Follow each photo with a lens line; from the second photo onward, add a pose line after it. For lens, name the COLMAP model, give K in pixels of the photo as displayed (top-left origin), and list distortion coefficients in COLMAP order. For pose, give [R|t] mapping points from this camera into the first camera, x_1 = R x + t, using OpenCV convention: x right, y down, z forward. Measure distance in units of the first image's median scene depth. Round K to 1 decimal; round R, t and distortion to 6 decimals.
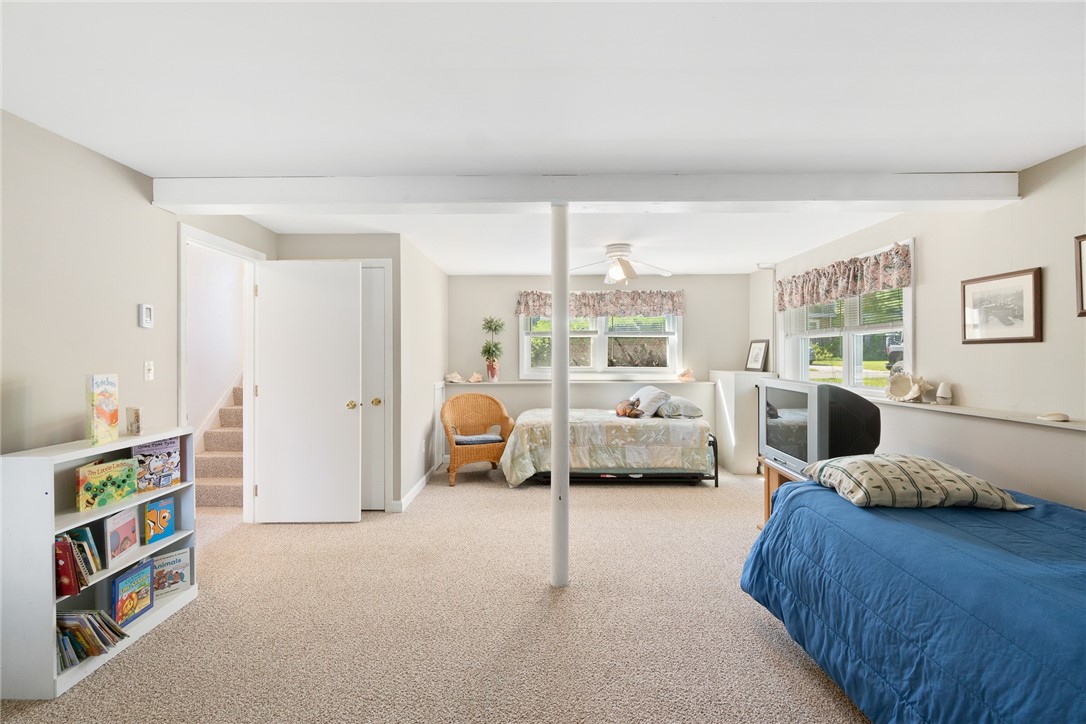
lens RADIAL K [[472.8, 0, 547.9], [0, 472.8, 354.8], [0, 0, 1]] dist [-0.003134, 0.002011]
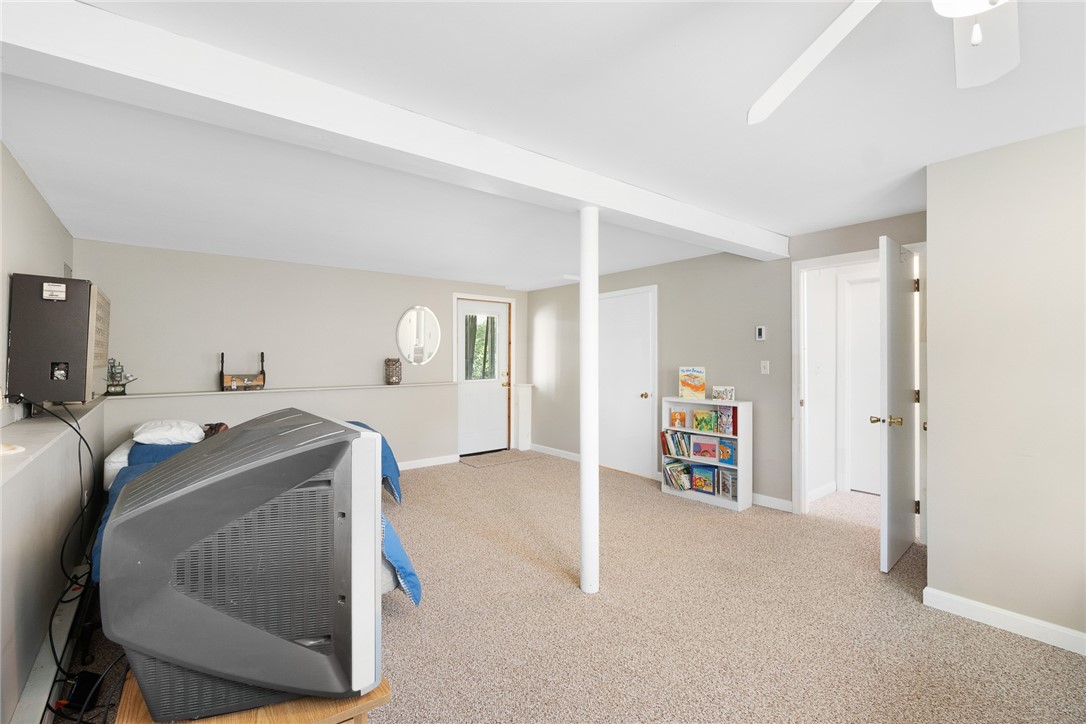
lens RADIAL K [[472.8, 0, 552.9], [0, 472.8, 355.7], [0, 0, 1]] dist [-0.003134, 0.002011]
pose [[-0.769692, 0.001310, -0.638414, 0.798062], [0.004348, 0.999985, -0.003190, -0.003867], [0.638401, -0.005231, -0.769687, 1.976812]]
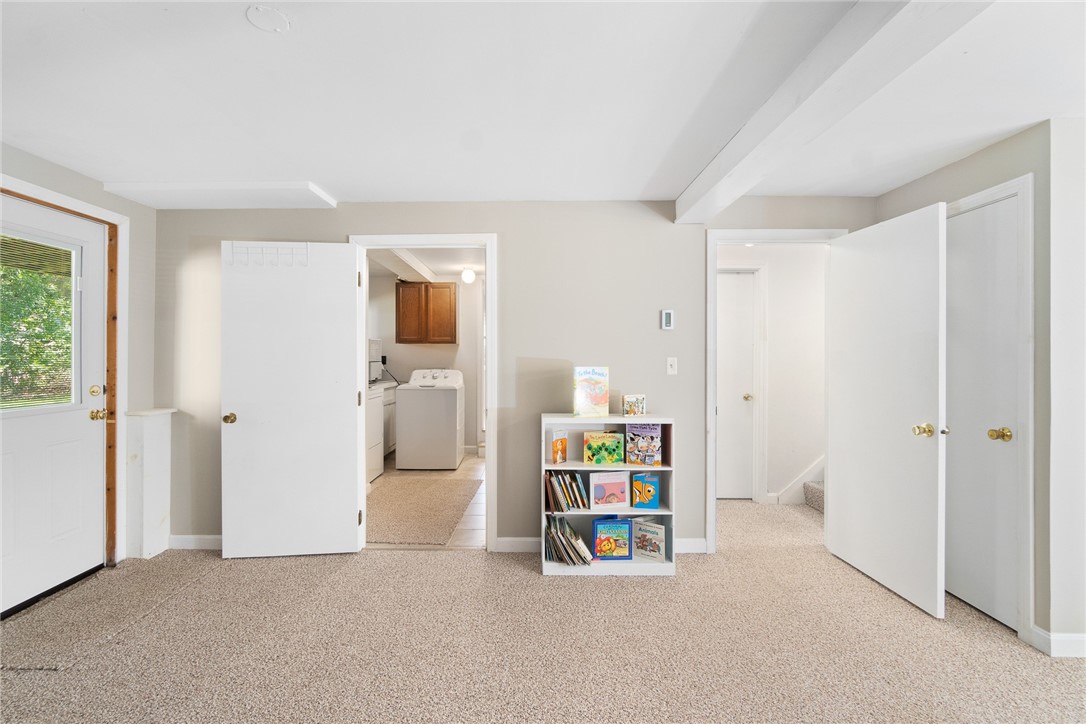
lens RADIAL K [[472.8, 0, 513.5], [0, 472.8, 356.4], [0, 0, 1]] dist [-0.003134, 0.002011]
pose [[-0.031740, 0.005637, -0.999480, 0.379992], [-0.000135, 0.999984, 0.005644, 0.003674], [0.999496, 0.000314, -0.031739, 0.722487]]
